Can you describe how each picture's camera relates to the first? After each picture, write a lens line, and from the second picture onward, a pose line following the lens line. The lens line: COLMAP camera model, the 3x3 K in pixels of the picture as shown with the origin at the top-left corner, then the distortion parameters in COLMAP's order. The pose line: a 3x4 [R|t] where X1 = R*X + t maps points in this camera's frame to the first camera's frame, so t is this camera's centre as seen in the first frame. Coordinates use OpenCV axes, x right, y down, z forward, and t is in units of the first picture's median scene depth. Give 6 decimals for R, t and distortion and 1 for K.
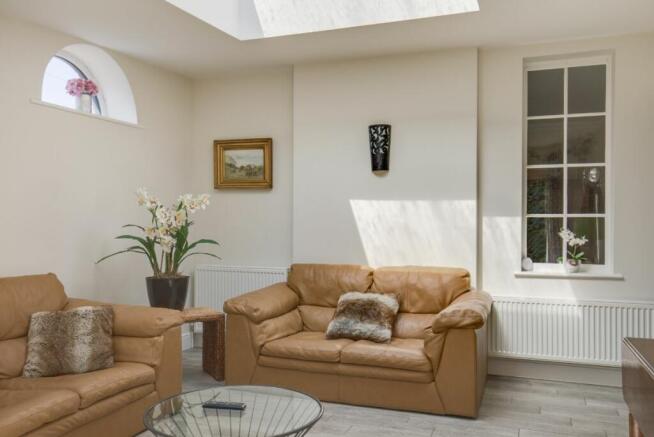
lens RADIAL K [[600.2, 0, 327.0], [0, 600.2, 218.5], [0, 0, 1]] dist [0.048713, 0.000162]
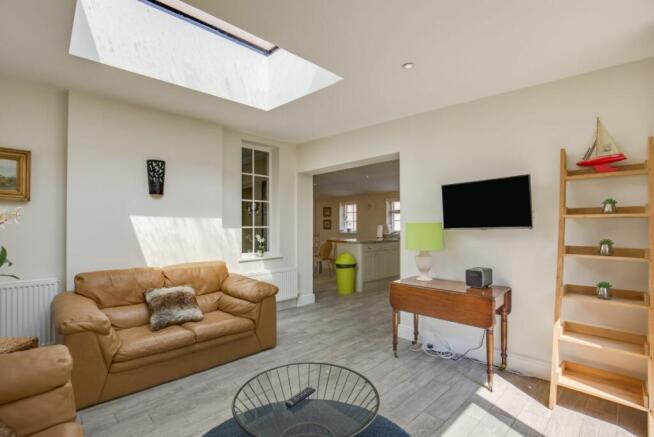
lens RADIAL K [[314.9, 0, 314.2], [0, 314.9, 222.9], [0, 0, 1]] dist [-0.001411, -0.000153]
pose [[0.438143, 0.000806, 0.898905, -0.407514], [-0.008698, 0.999957, 0.003343, -0.023284], [-0.898863, -0.009284, 0.438131, 0.394098]]
